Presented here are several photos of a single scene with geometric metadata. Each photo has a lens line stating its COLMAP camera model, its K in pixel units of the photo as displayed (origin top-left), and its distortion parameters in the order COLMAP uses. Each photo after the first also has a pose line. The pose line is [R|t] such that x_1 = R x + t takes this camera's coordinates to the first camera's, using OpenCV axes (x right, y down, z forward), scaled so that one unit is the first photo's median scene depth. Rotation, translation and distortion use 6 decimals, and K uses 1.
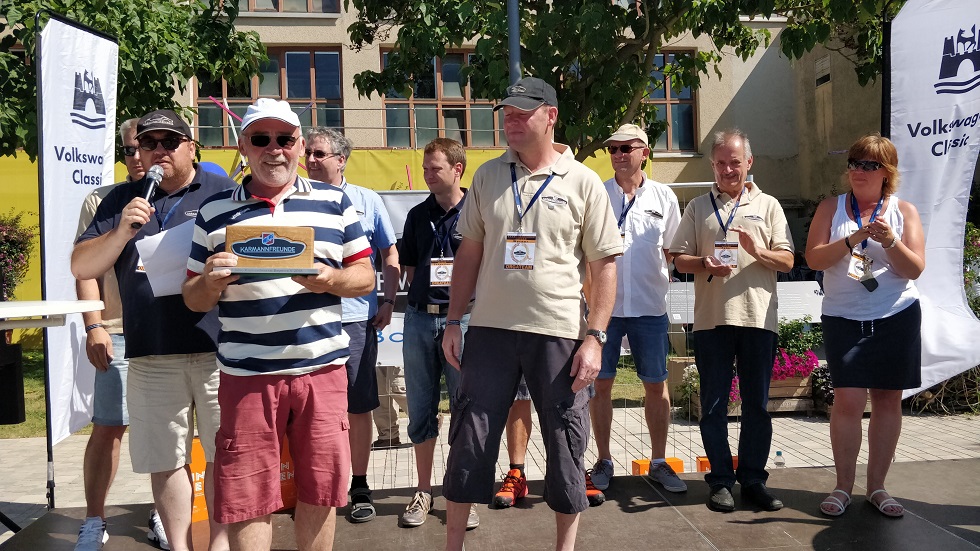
lens RADIAL K [[737.6, 0, 490.9], [0, 737.6, 274.8], [0, 0, 1]] dist [0.010226, 0.001480]
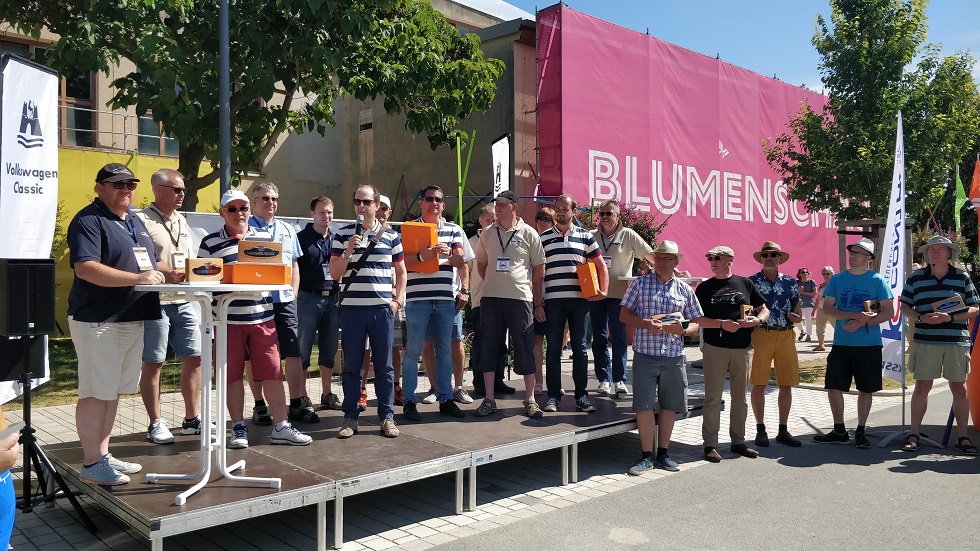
lens RADIAL K [[737.6, 0, 489.3], [0, 737.6, 274.4], [0, 0, 1]] dist [0.010226, 0.001480]
pose [[0.780989, 0.020962, 0.624194, -0.156897], [-0.011318, 0.999747, -0.019412, 0.005131], [-0.624443, 0.008096, 0.781029, -0.091624]]
